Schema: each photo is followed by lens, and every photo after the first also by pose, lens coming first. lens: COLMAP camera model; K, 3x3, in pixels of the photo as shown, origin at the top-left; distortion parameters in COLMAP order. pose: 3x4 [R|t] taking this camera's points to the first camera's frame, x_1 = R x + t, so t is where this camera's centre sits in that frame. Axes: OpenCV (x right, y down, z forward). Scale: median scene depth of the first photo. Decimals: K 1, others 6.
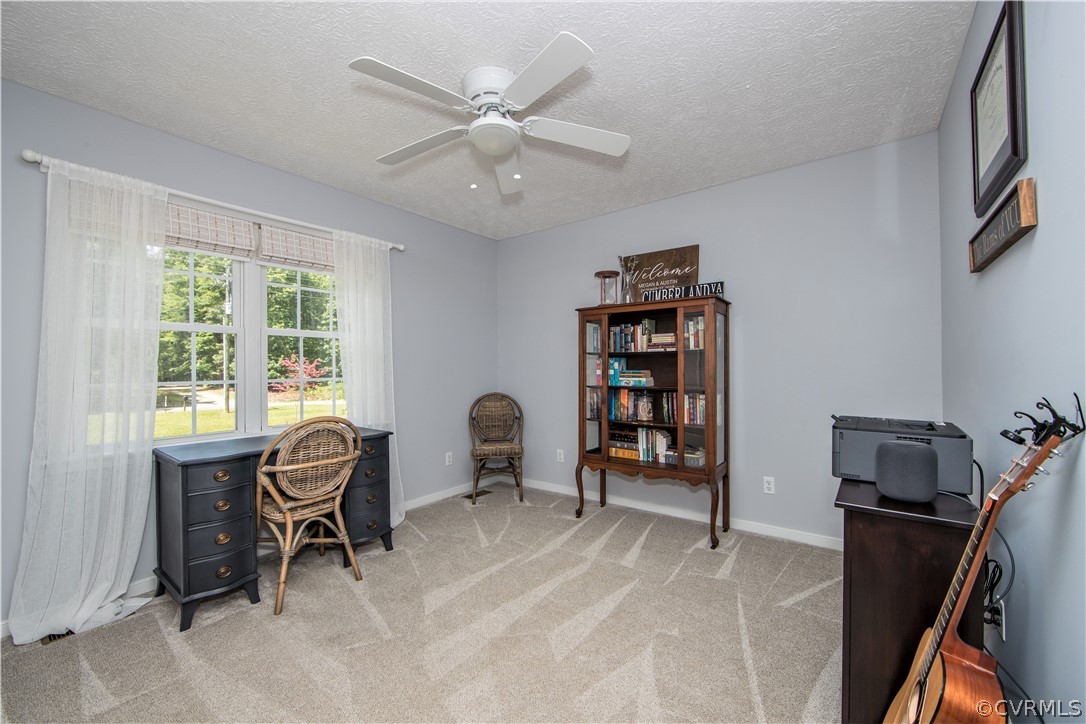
lens RADIAL K [[433.6, 0, 556.0], [0, 433.6, 365.8], [0, 0, 1]] dist [0.000178, 0.000164]
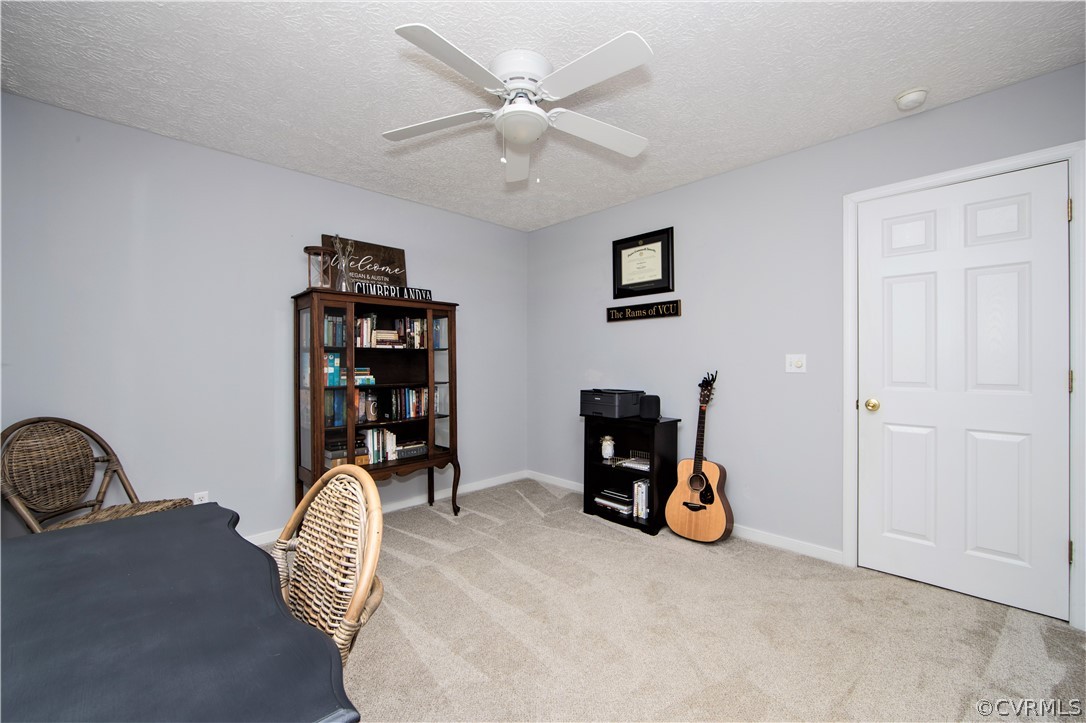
lens RADIAL K [[428.7, 0, 540.4], [0, 428.7, 363.3], [0, 0, 1]] dist [0.000028, 0.000009]
pose [[0.181108, 0.003963, 0.983455, -0.657788], [0.000910, 0.999991, -0.004197, 0.005519], [-0.983463, 0.001655, 0.181103, 0.481083]]
